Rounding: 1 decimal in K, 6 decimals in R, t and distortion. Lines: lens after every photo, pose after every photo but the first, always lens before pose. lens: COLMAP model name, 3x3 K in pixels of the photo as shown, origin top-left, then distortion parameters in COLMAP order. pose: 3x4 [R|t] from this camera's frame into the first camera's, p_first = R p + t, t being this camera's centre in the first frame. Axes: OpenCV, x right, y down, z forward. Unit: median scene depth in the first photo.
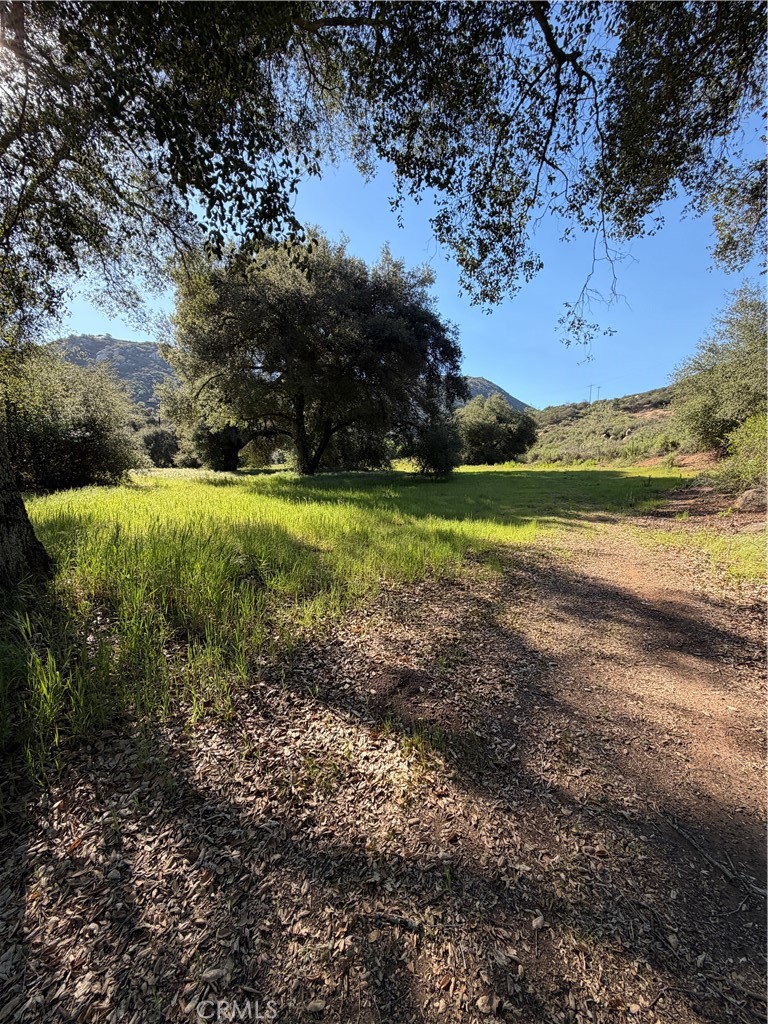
lens RADIAL K [[405.6, 0, 385.1], [0, 405.6, 508.4], [0, 0, 1]] dist [-0.000258, 0.000543]
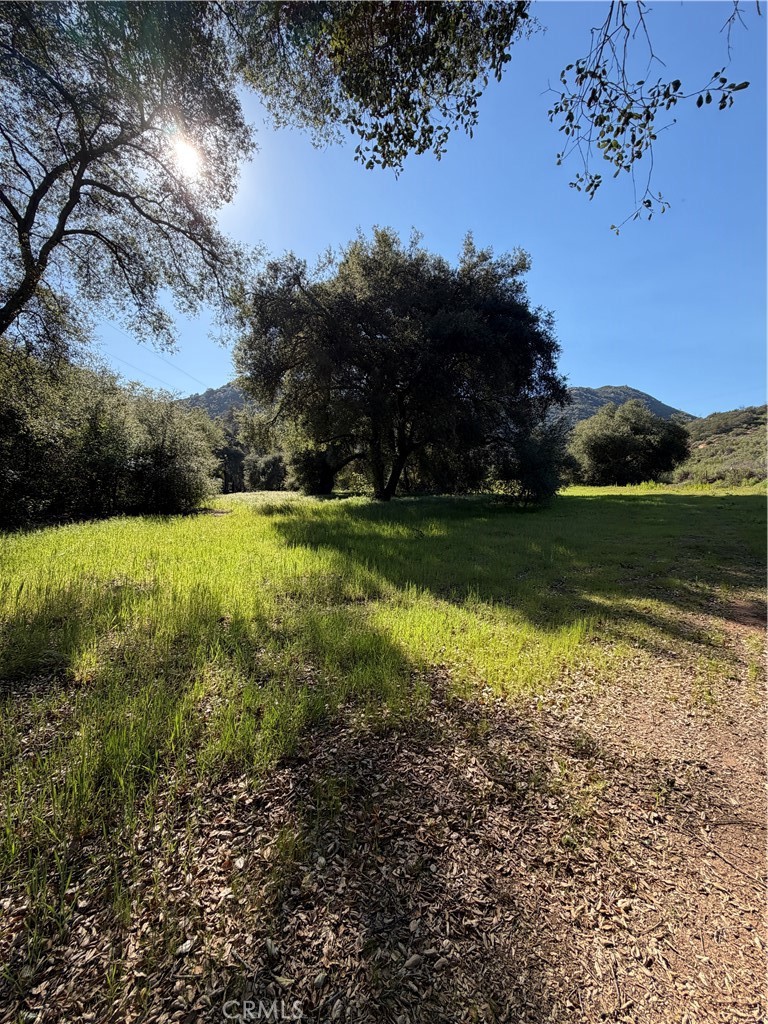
lens RADIAL K [[405.6, 0, 385.1], [0, 405.6, 508.4], [0, 0, 1]] dist [-0.000258, 0.000543]
pose [[0.954039, 0.009104, -0.299544, 0.061358], [-0.023737, 0.998694, -0.045250, -0.016348], [0.298741, 0.050280, 0.953009, 0.098591]]
